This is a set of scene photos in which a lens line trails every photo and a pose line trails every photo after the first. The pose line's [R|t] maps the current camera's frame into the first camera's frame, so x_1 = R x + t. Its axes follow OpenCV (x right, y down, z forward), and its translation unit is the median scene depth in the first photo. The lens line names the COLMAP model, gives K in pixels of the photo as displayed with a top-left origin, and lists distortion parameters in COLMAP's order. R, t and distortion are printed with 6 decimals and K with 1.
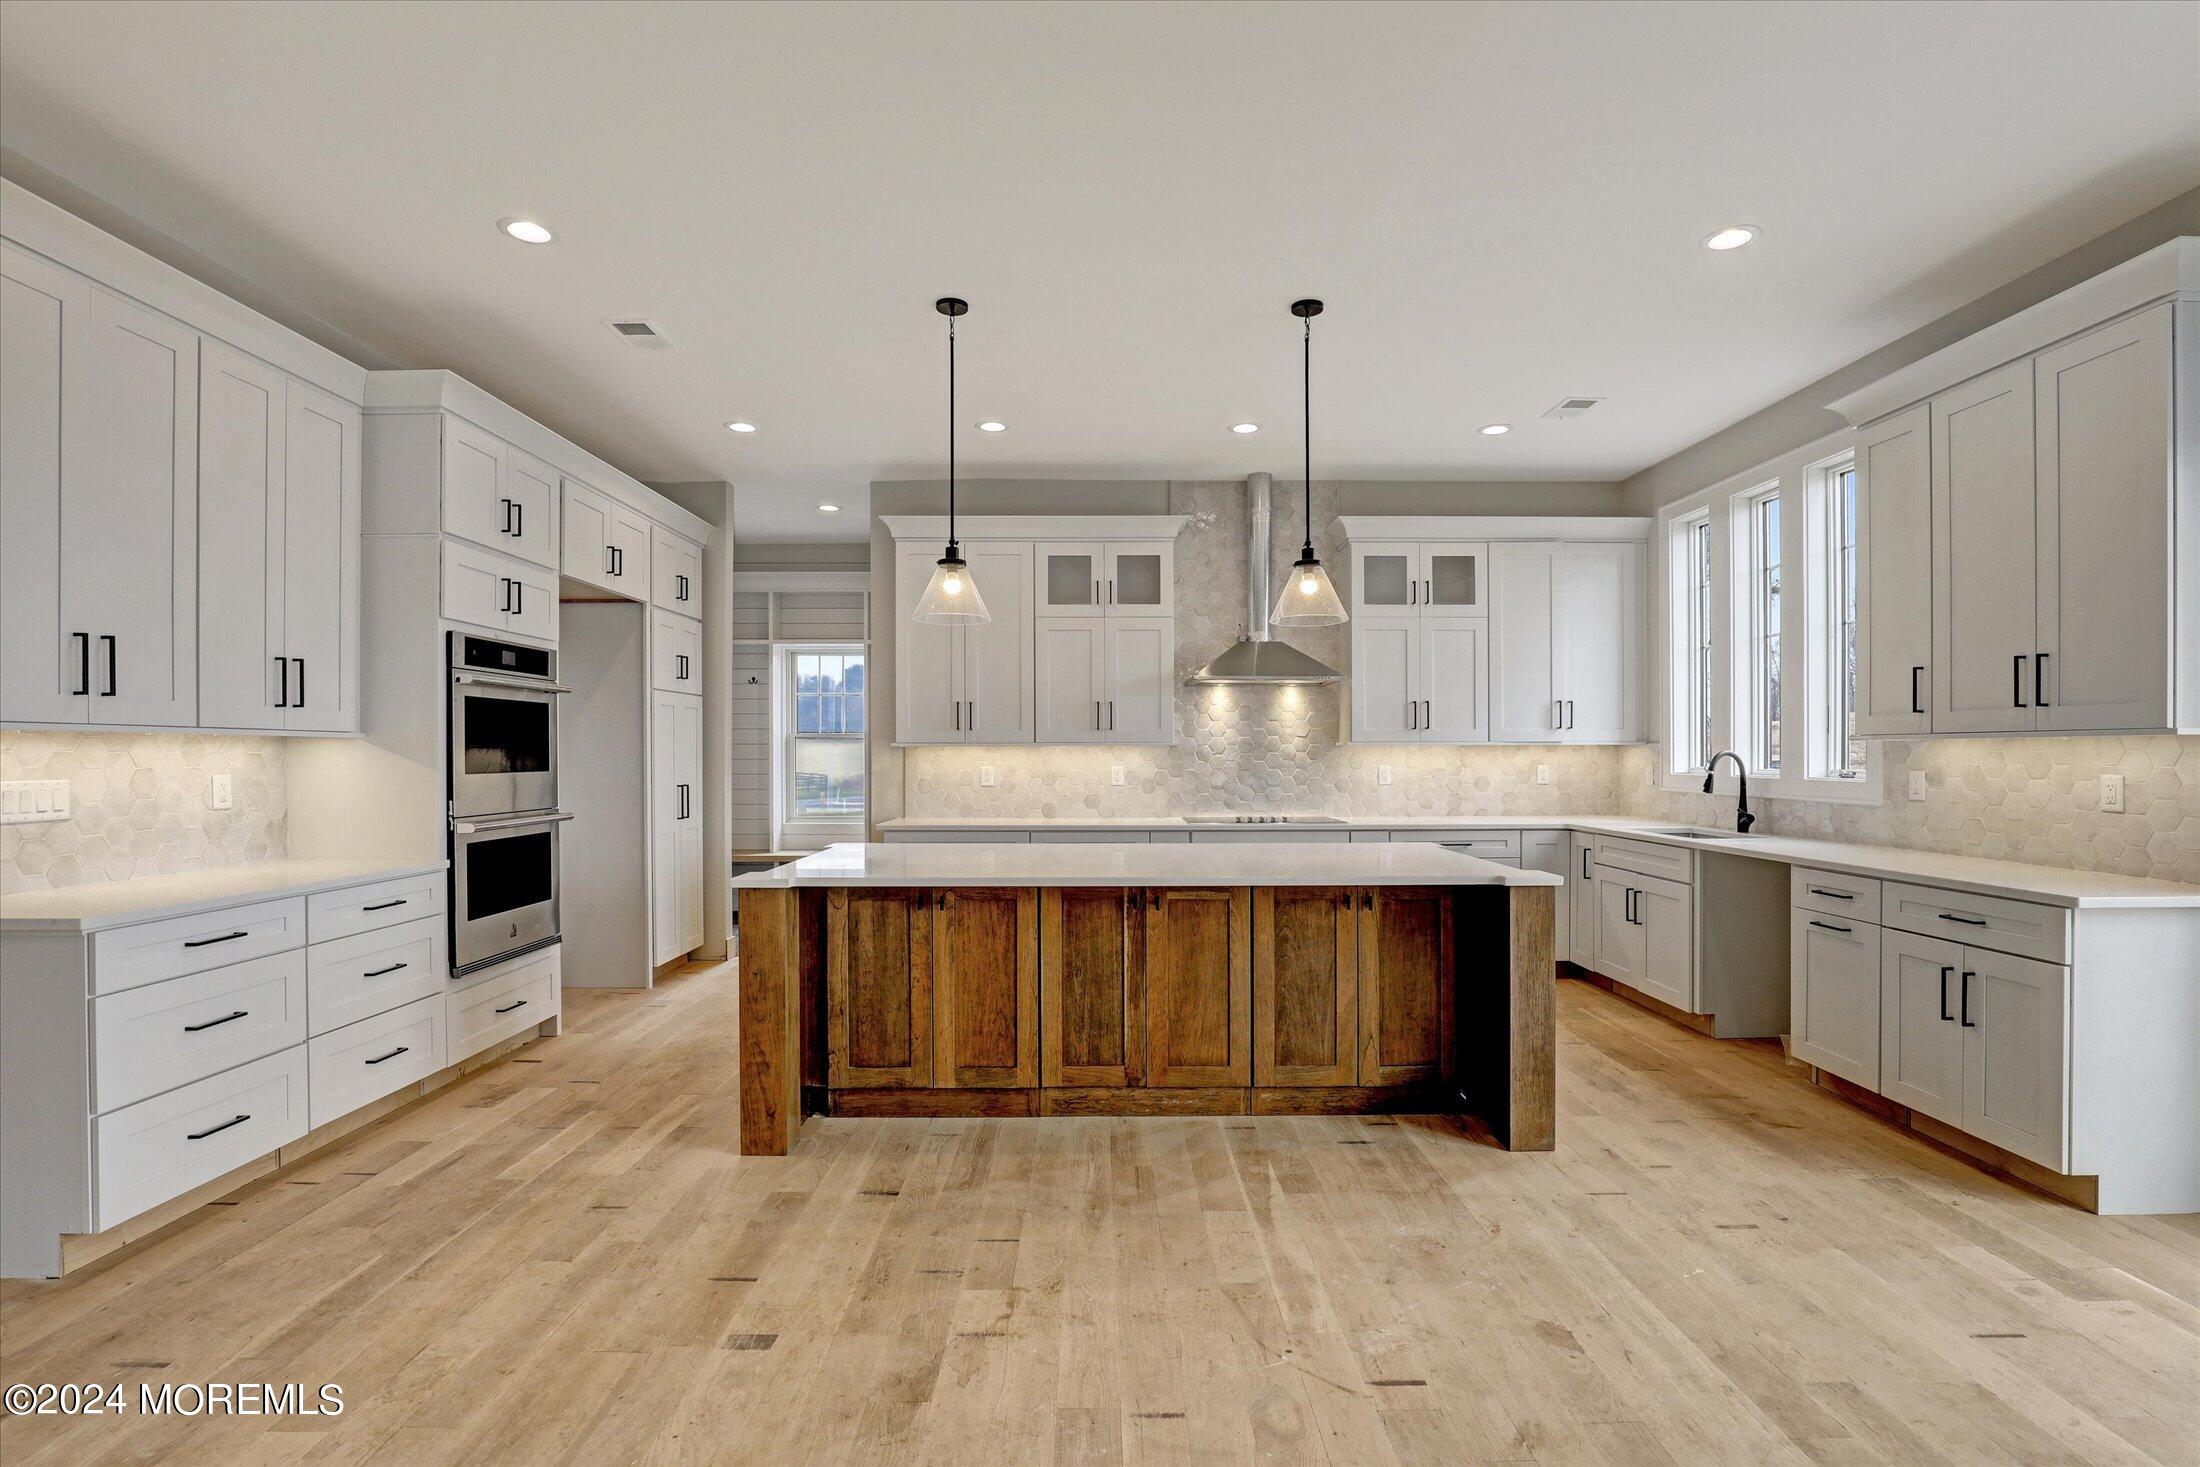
lens RADIAL K [[1020.9, 0, 1107.4], [0, 1020.9, 754.8], [0, 0, 1]] dist [-0.027885, 0.000780]
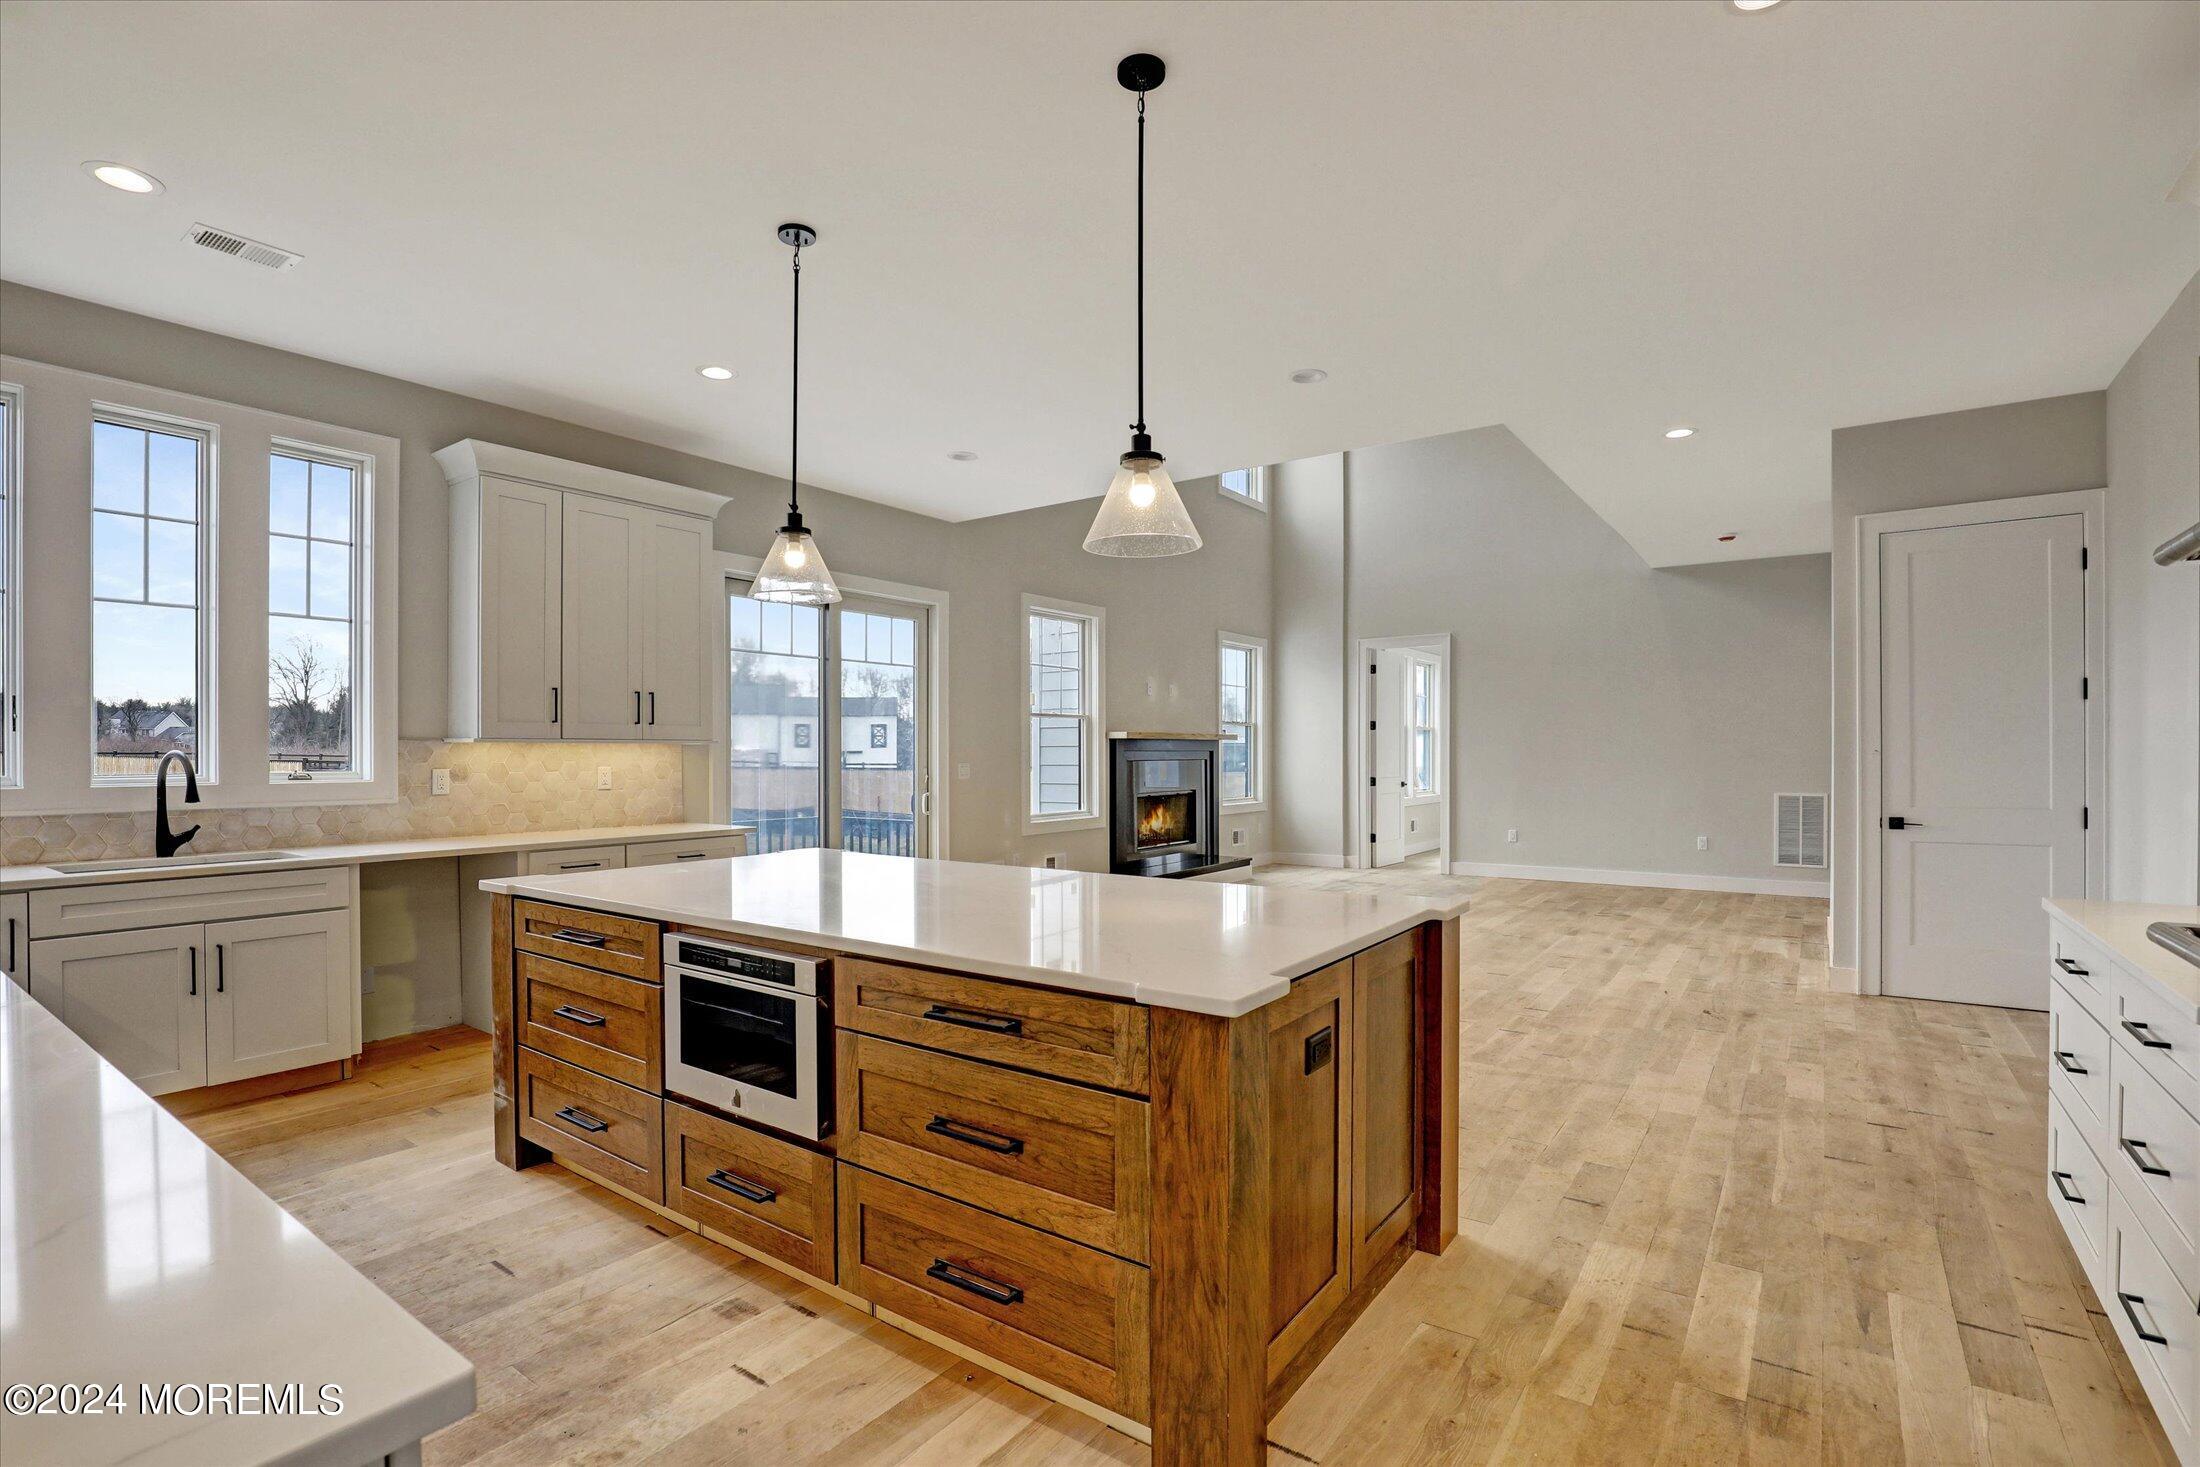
lens RADIAL K [[1015.2, 0, 1105.3], [0, 1015.2, 758.8], [0, 0, 1]] dist [-0.030281, 0.000151]
pose [[-0.808734, -0.001165, 0.588174, -0.541618], [0.003793, 0.999967, 0.007197, -0.001376], [-0.588163, 0.008051, -0.808703, 1.623005]]
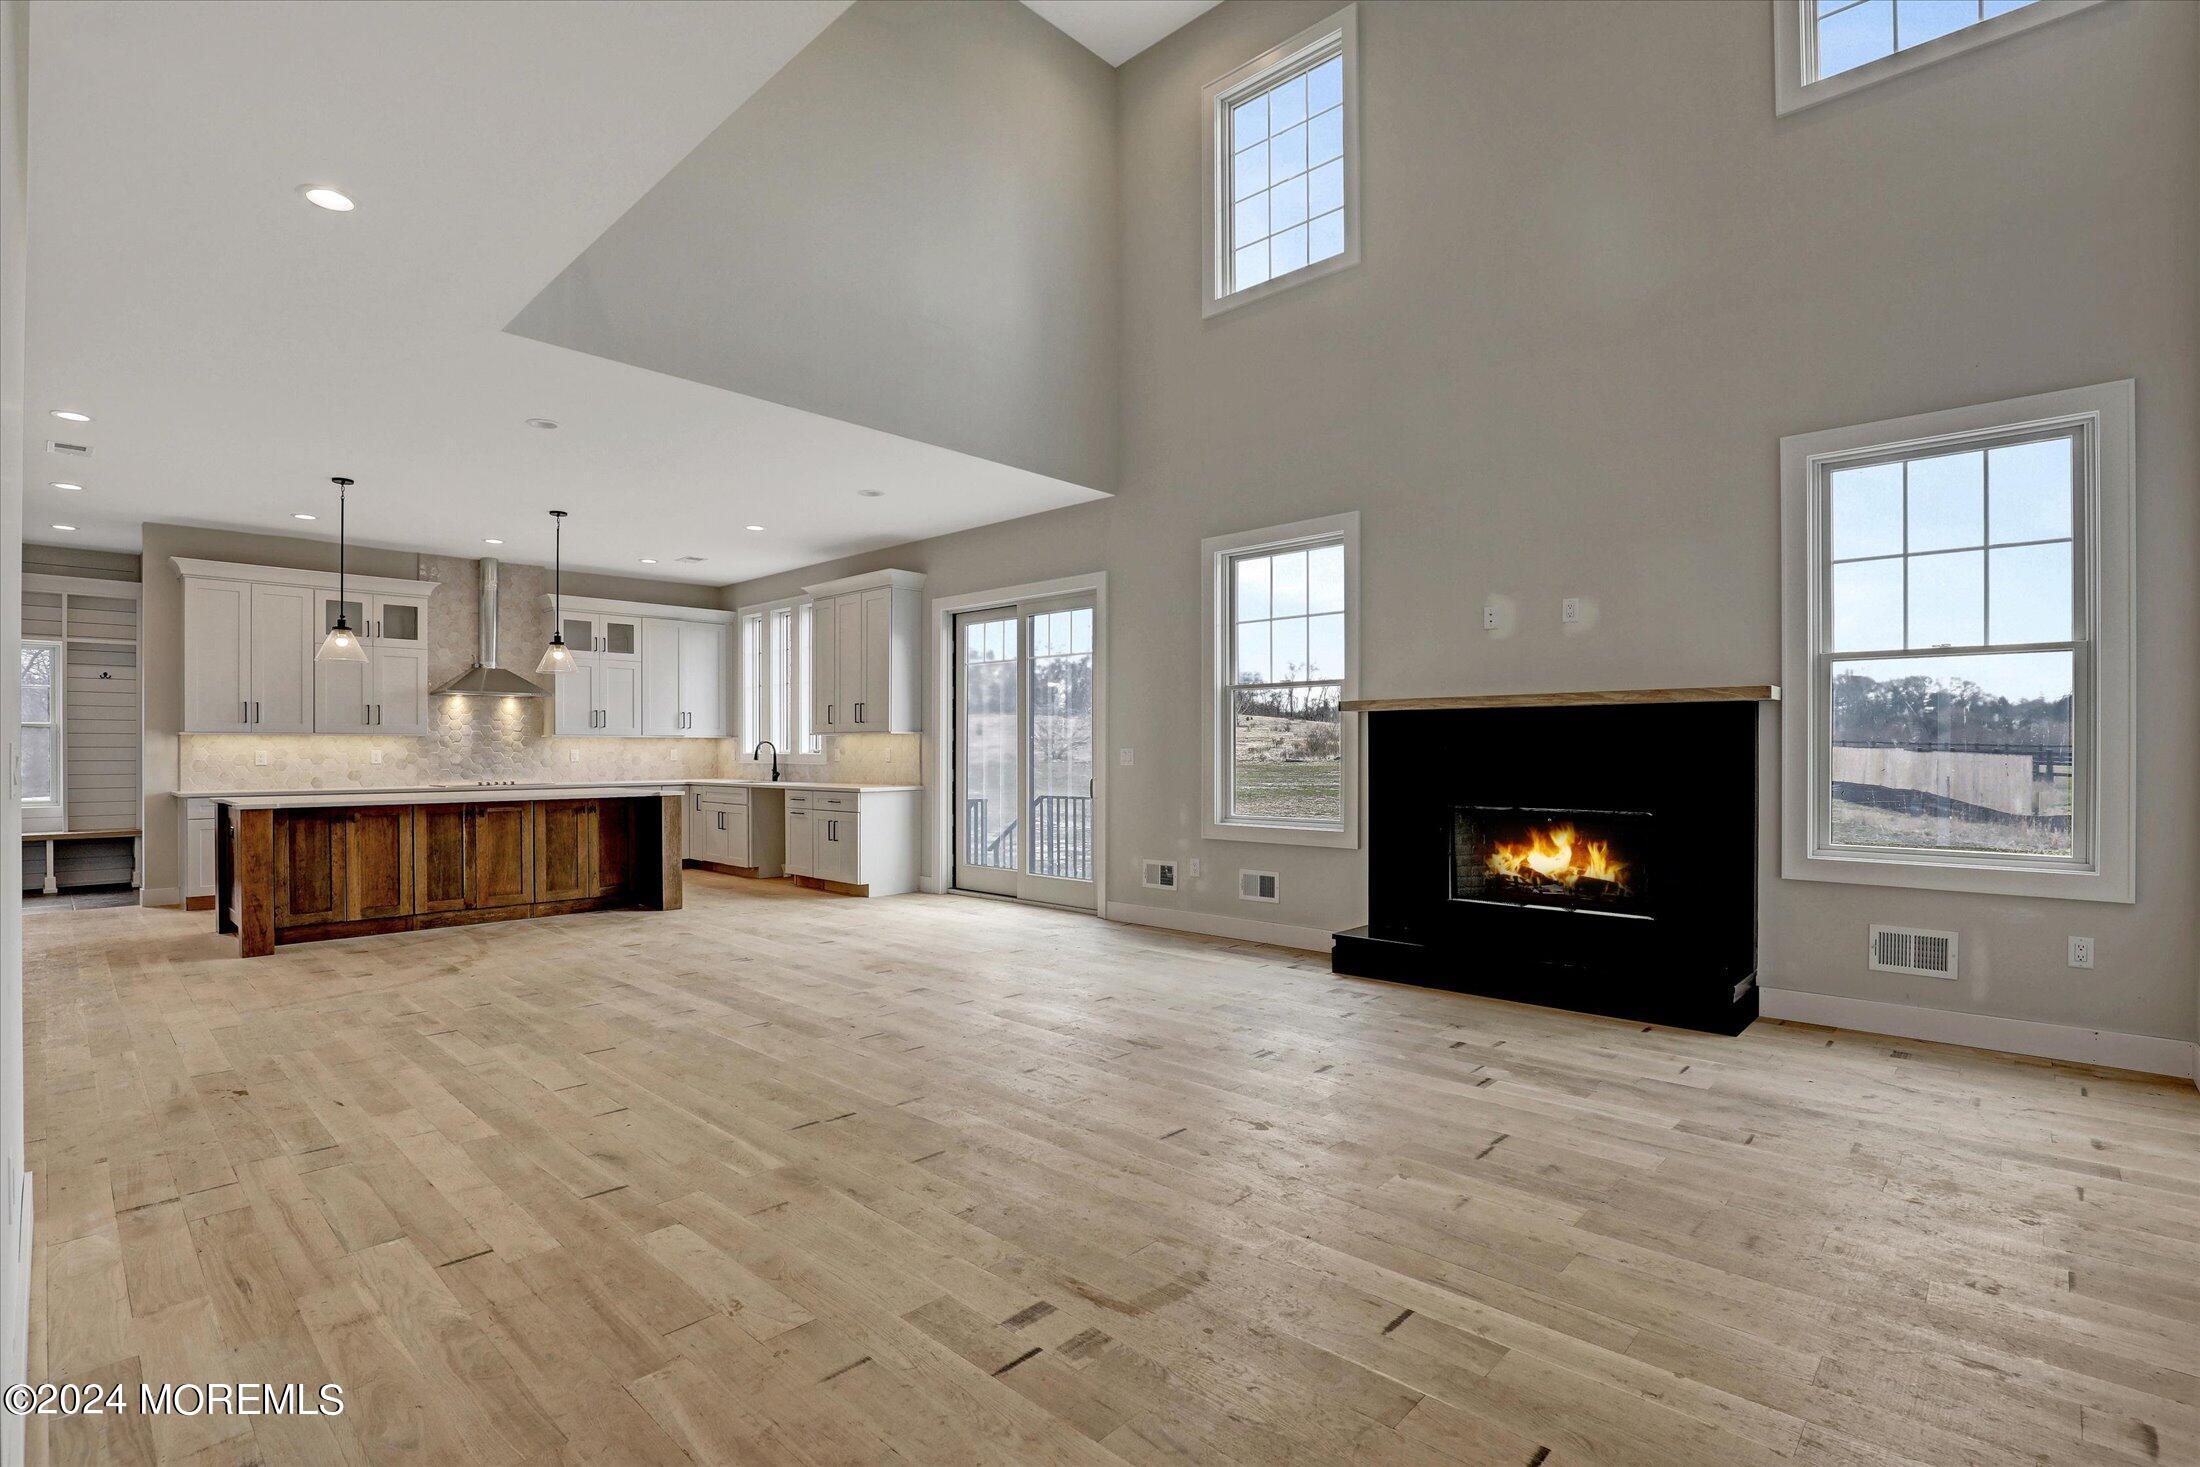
lens RADIAL K [[1020.9, 0, 1107.4], [0, 1020.9, 754.8], [0, 0, 1]] dist [-0.027885, 0.000780]
pose [[0.687595, -0.003403, 0.726086, -0.524731], [0.002975, 0.999994, 0.001870, 0.030291], [-0.726088, 0.000875, 0.687601, -1.190637]]
